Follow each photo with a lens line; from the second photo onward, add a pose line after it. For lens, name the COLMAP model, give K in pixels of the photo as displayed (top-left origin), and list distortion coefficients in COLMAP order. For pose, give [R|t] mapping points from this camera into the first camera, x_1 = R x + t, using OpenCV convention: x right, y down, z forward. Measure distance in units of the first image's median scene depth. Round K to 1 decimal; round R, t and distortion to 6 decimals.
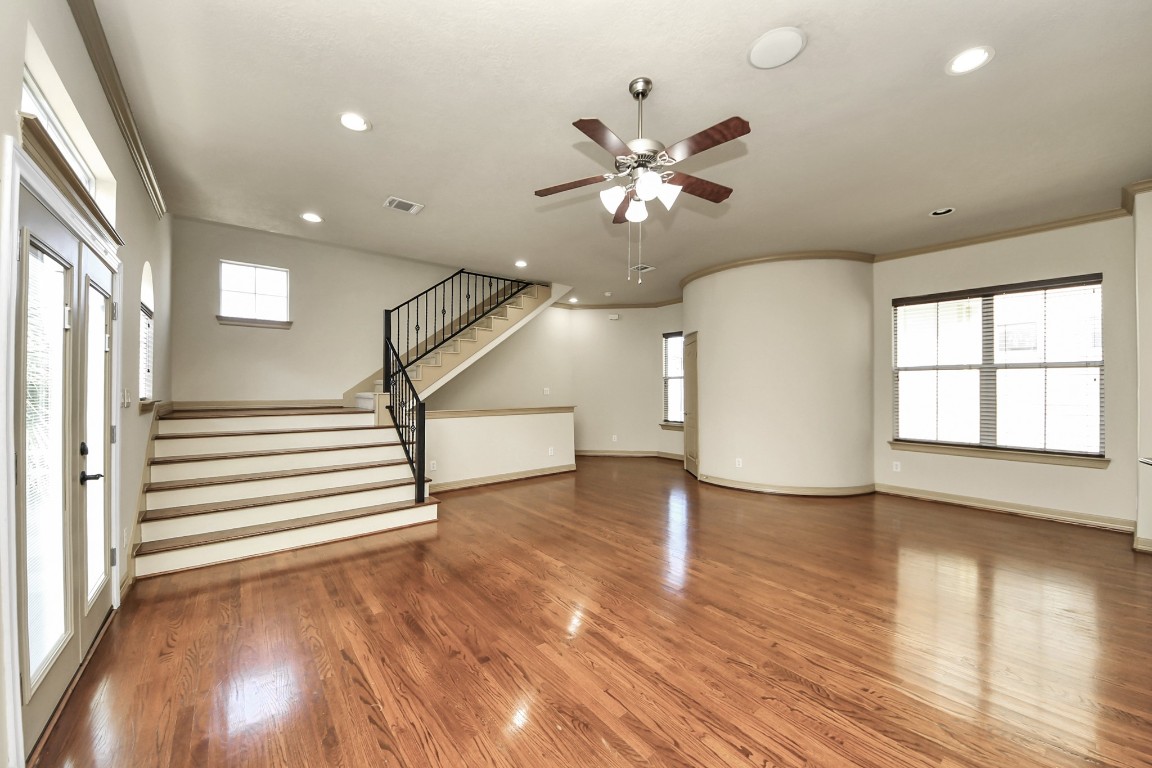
lens RADIAL K [[433.1, 0, 585.3], [0, 433.1, 382.5], [0, 0, 1]] dist [0.016321, -0.000120]
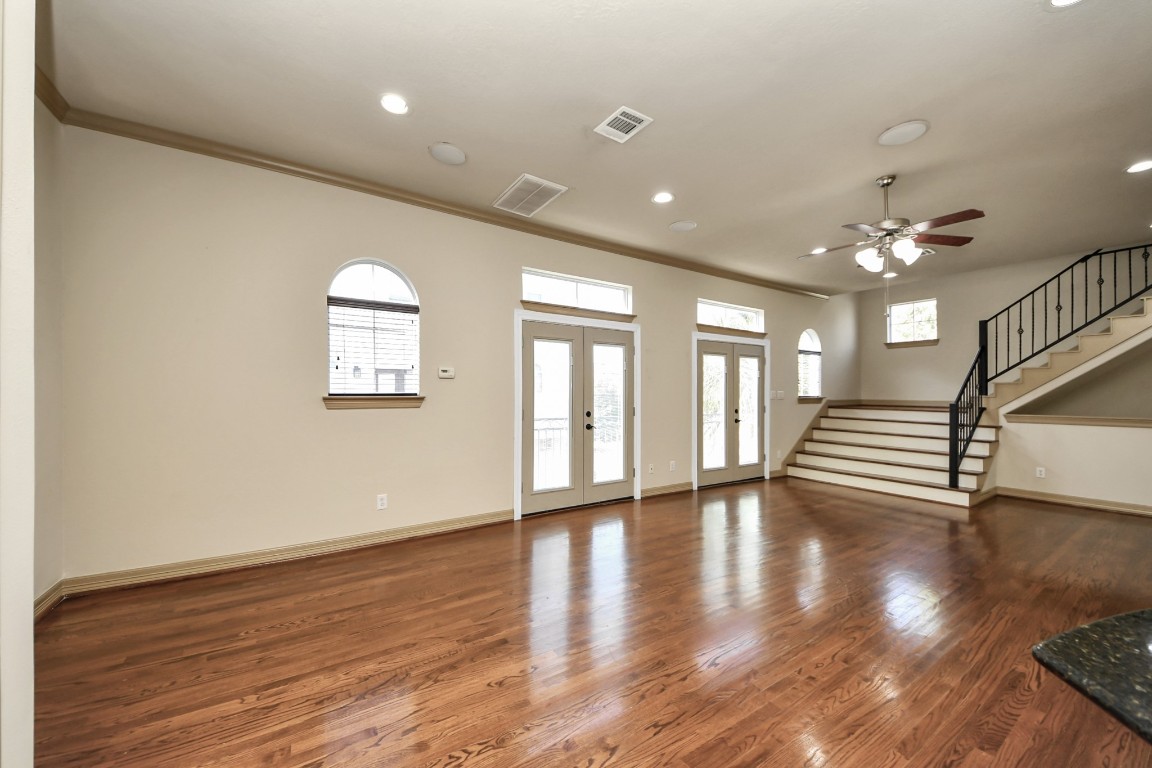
lens RADIAL K [[421.9, 0, 552.9], [0, 421.9, 388.8], [0, 0, 1]] dist [0.010575, -0.009365]
pose [[-0.127385, -0.003895, -0.991846, 0.764374], [0.007547, 0.999960, -0.004896, 0.002010], [0.991825, -0.008109, -0.127350, 0.057321]]
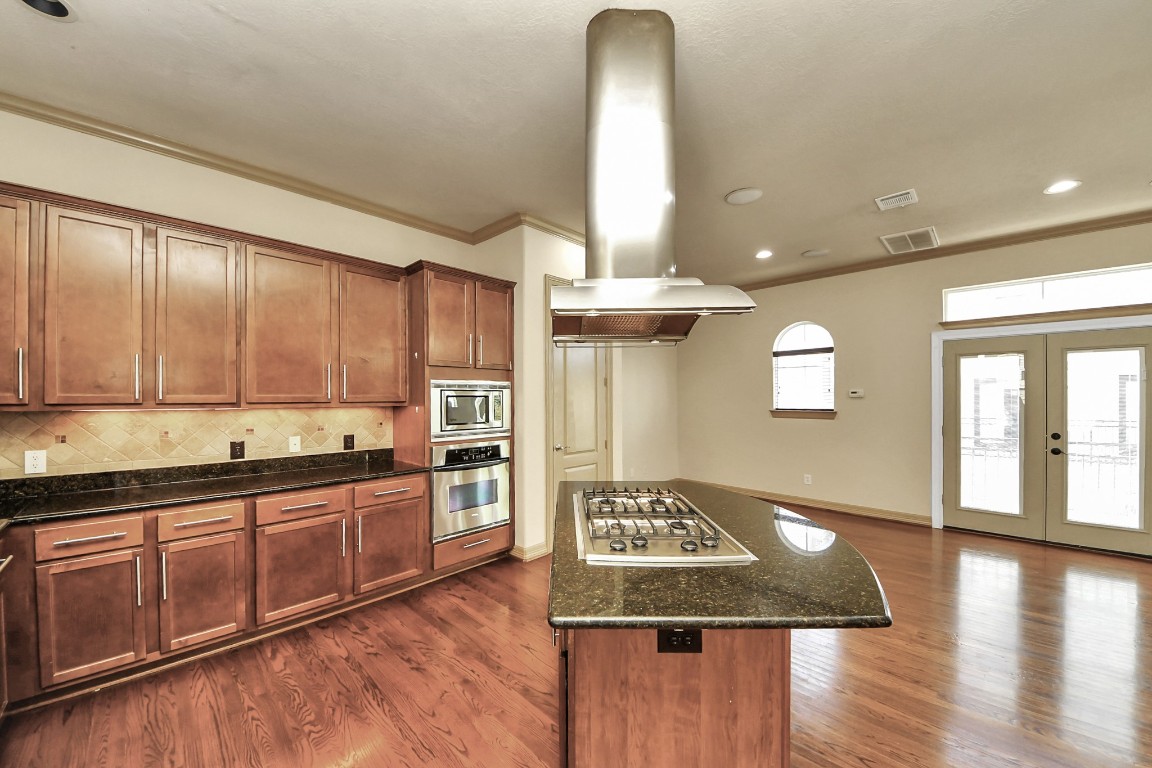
lens RADIAL K [[408.3, 0, 572.0], [0, 408.3, 390.4], [0, 0, 1]] dist [0.044964, -0.020479]
pose [[-0.993045, -0.000087, -0.117736, 0.817248], [0.004475, 0.999249, -0.038480, -0.005046], [0.117651, -0.038739, -0.992299, 0.670423]]
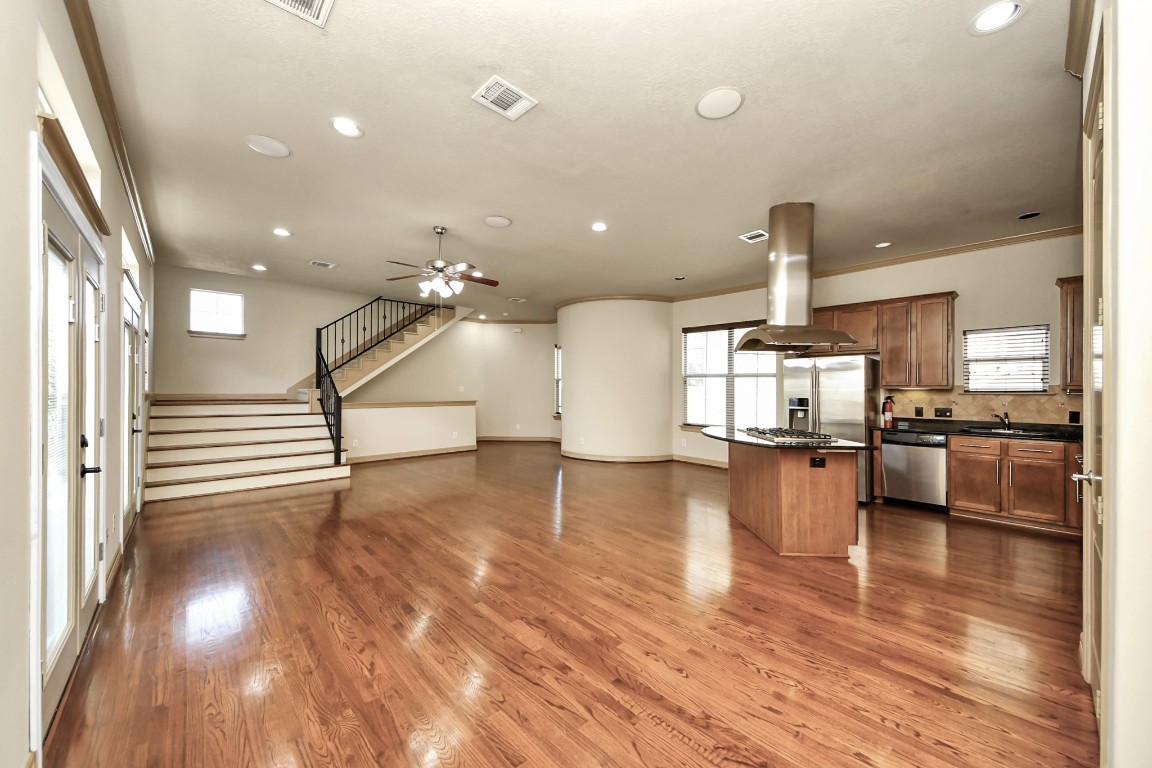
lens RADIAL K [[425.4, 0, 590.2], [0, 425.4, 387.8], [0, 0, 1]] dist [-0.008800, -0.000161]
pose [[0.996052, 0.009123, 0.088306, 0.284452], [-0.010277, 0.999868, 0.012623, -0.005609], [-0.088179, -0.013481, 0.996013, -0.412410]]
